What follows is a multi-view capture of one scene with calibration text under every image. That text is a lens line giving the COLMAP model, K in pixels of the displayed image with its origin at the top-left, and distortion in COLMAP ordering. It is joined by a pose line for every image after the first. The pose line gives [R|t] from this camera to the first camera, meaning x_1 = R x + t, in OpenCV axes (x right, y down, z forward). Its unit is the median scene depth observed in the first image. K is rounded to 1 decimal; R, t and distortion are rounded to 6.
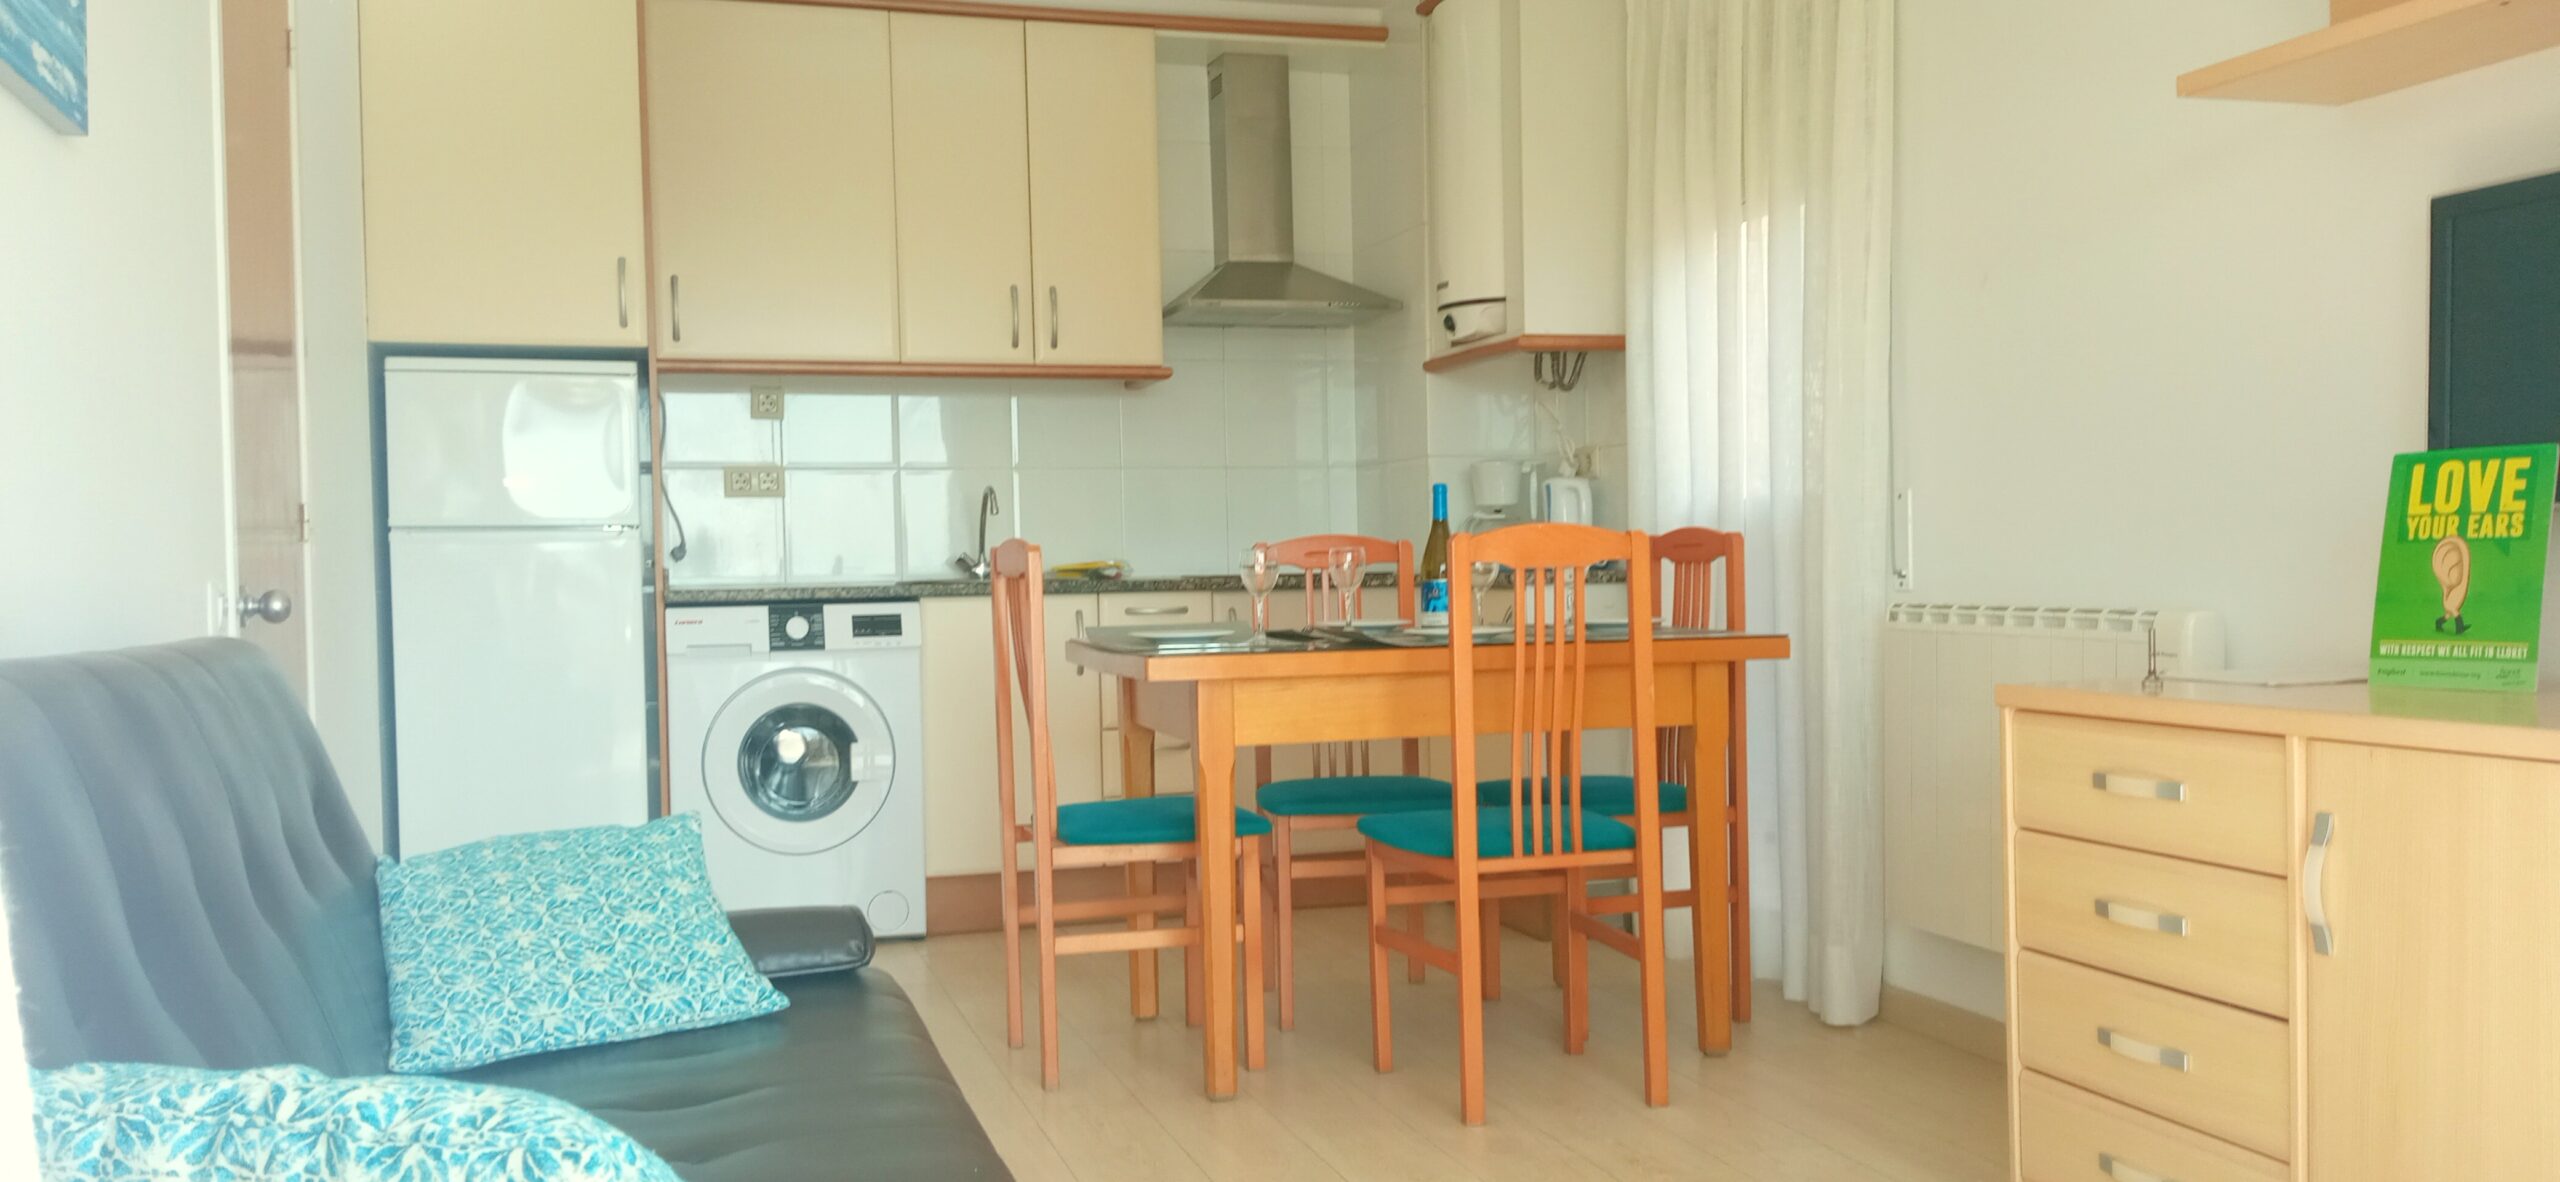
lens RADIAL K [[2048.2, 0, 1268.9], [0, 2048.2, 597.8], [0, 0, 1]] dist [0.112267, -0.177309]
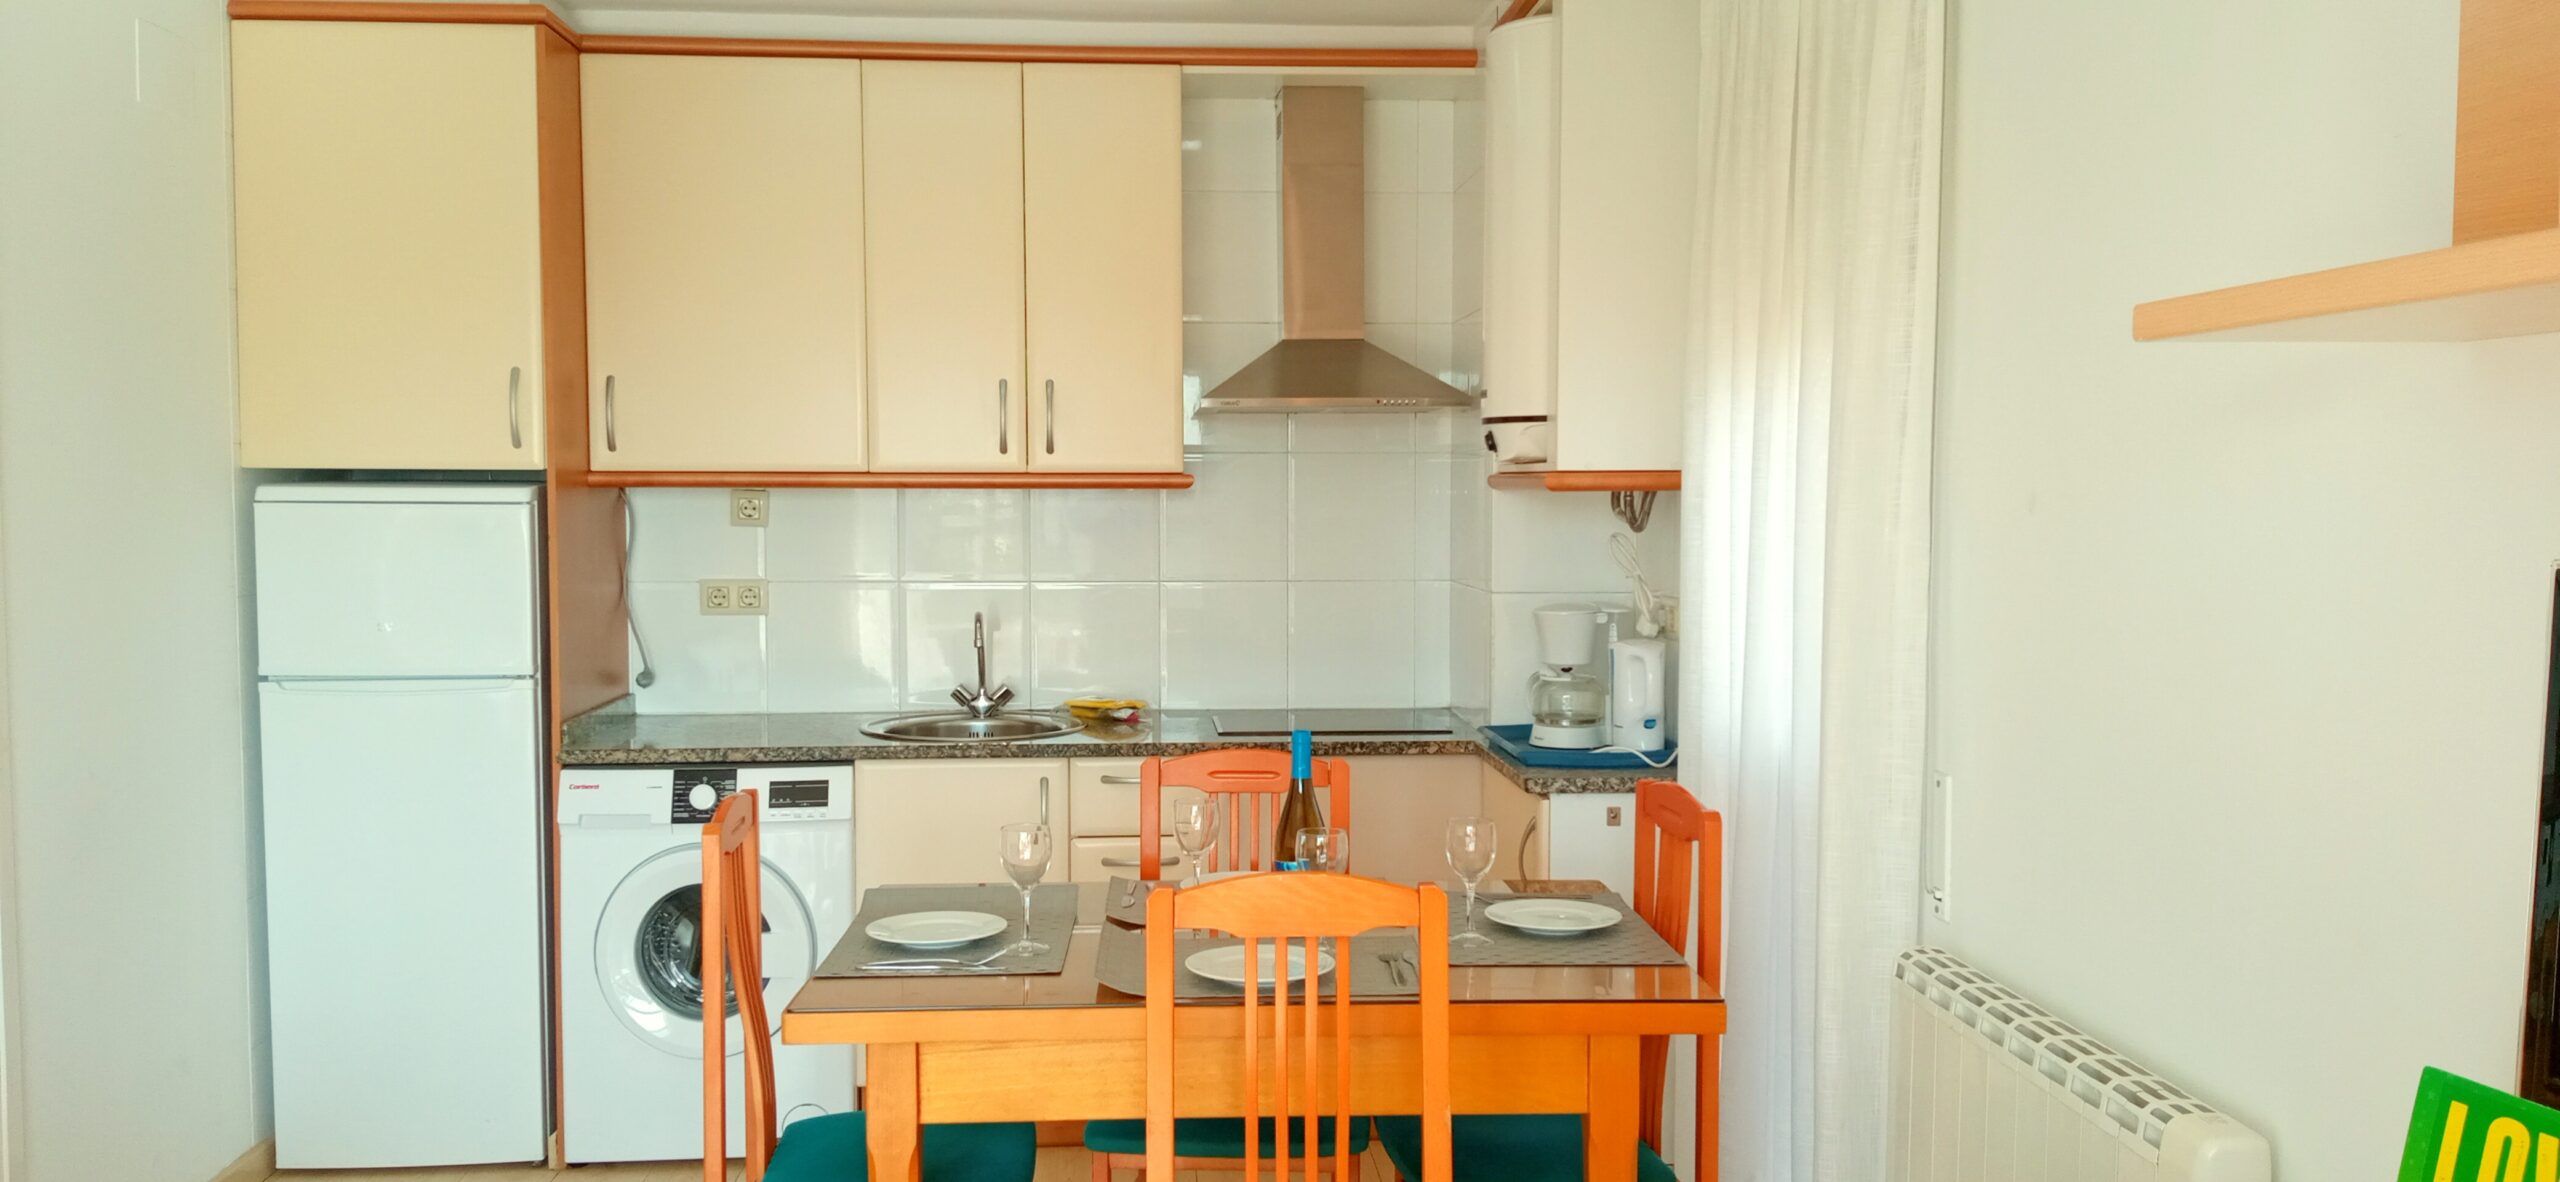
lens RADIAL K [[2048.2, 0, 1268.9], [0, 2048.2, 597.8], [0, 0, 1]] dist [0.112267, -0.177309]
pose [[0.971640, 0.031033, -0.234420, 0.200747], [-0.021224, 0.998795, 0.044253, -0.111857], [0.235510, -0.038022, 0.971128, 0.221713]]
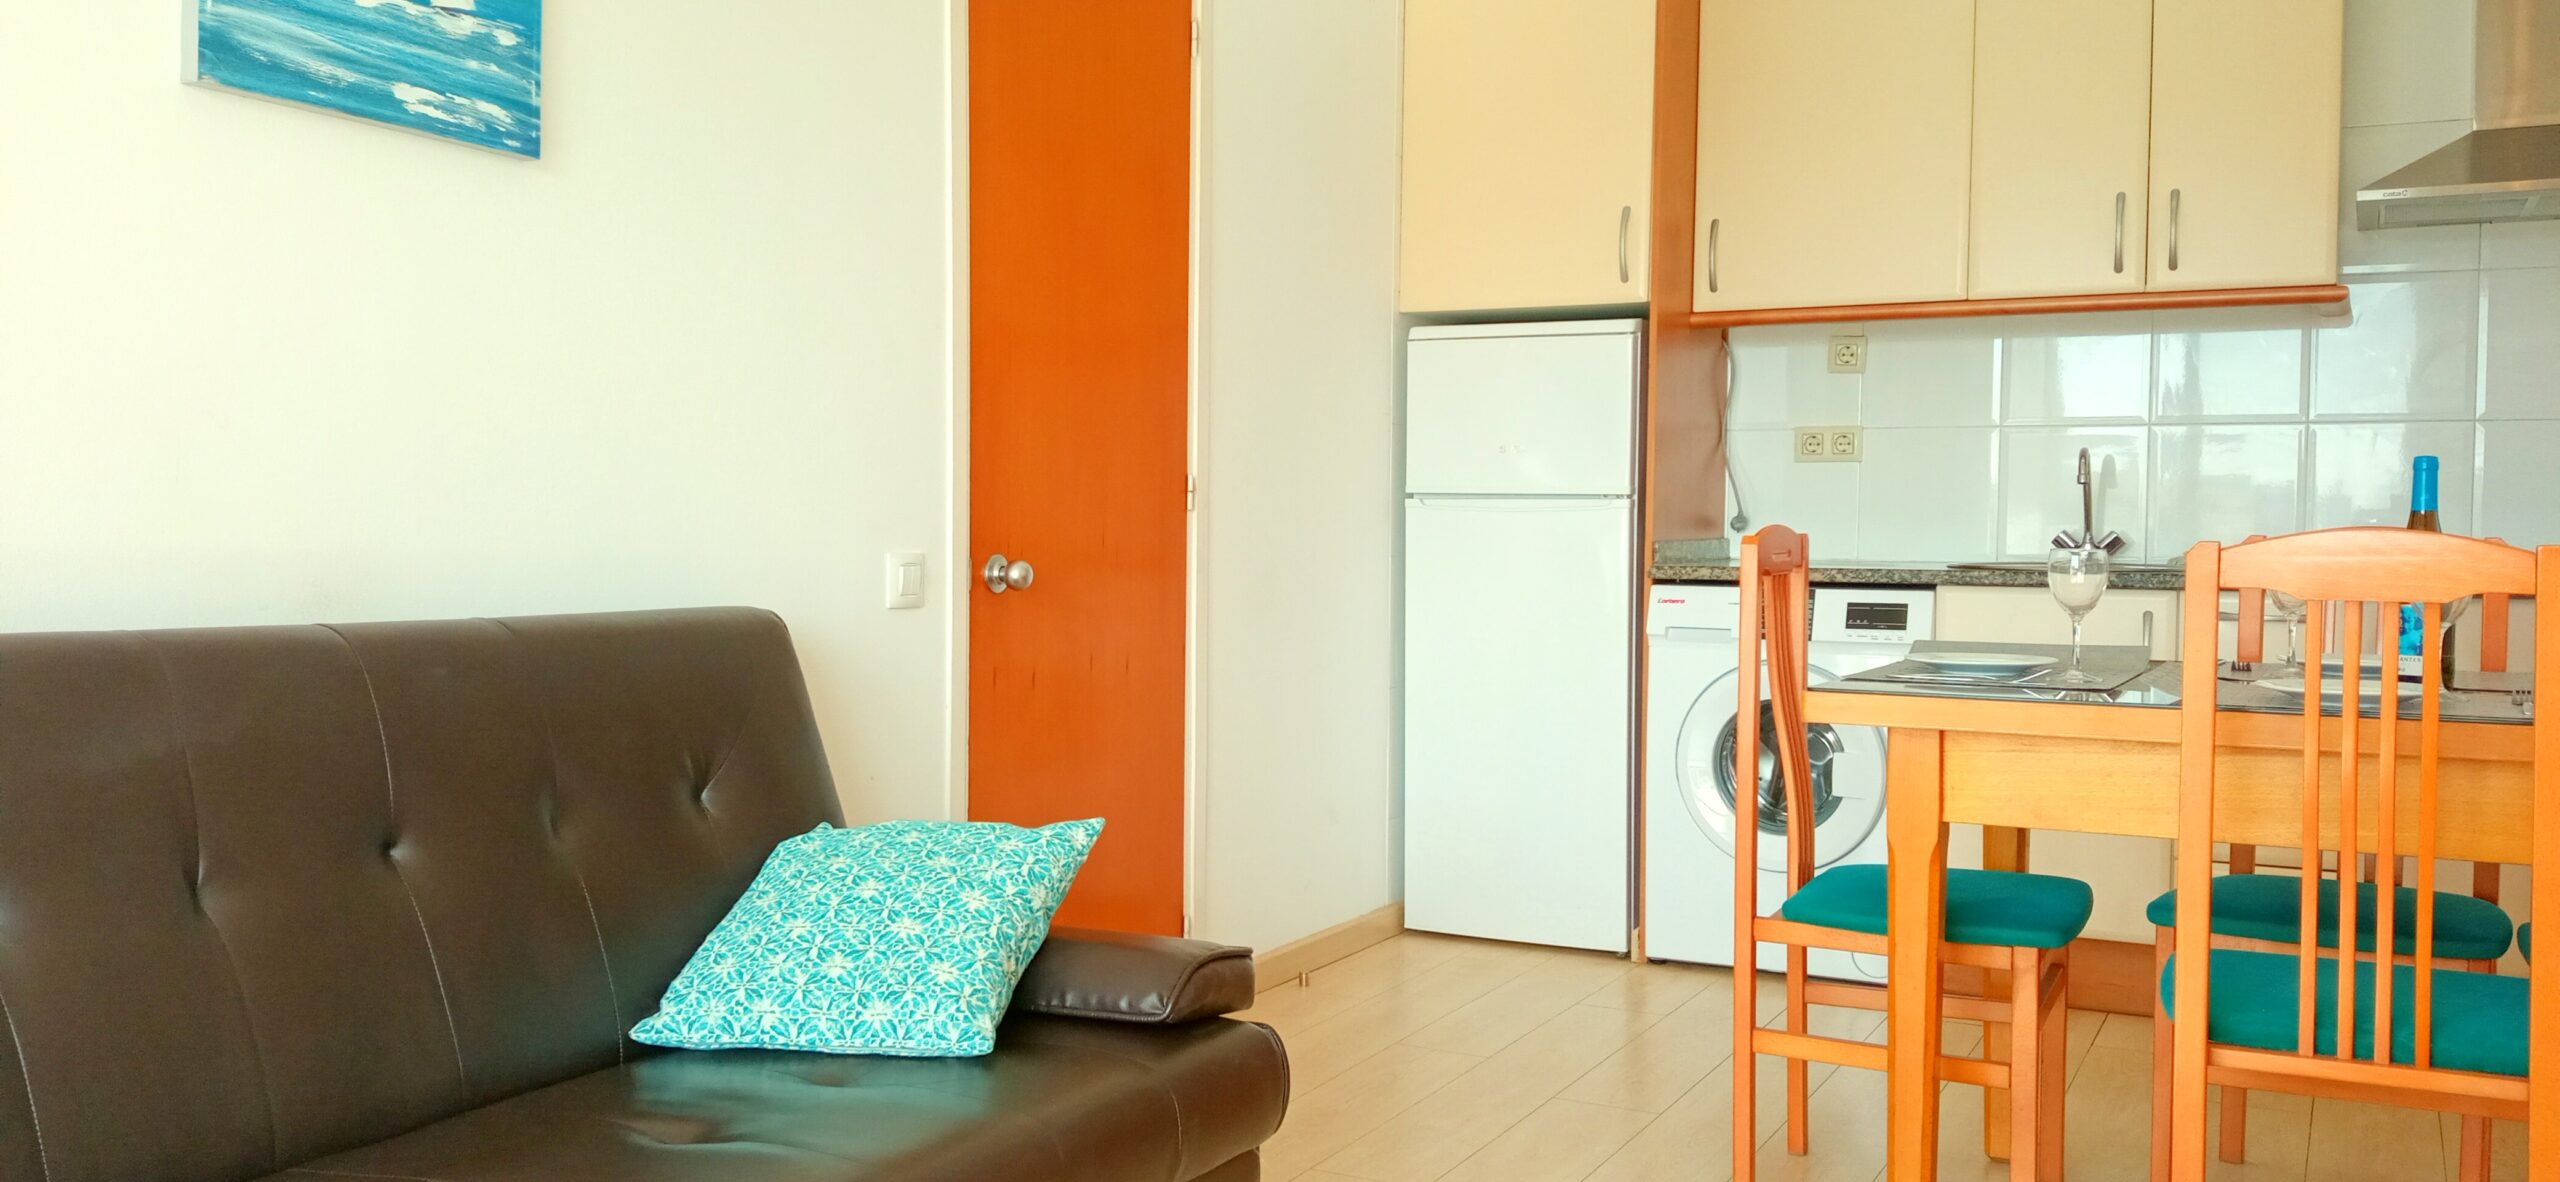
lens RADIAL K [[2048.2, 0, 1268.9], [0, 2048.2, 597.8], [0, 0, 1]] dist [0.112267, -0.177309]
pose [[0.702995, 0.052038, -0.709288, 0.240626], [-0.033144, 0.998633, 0.040417, -0.020442], [0.710422, -0.004904, 0.703759, 0.227667]]
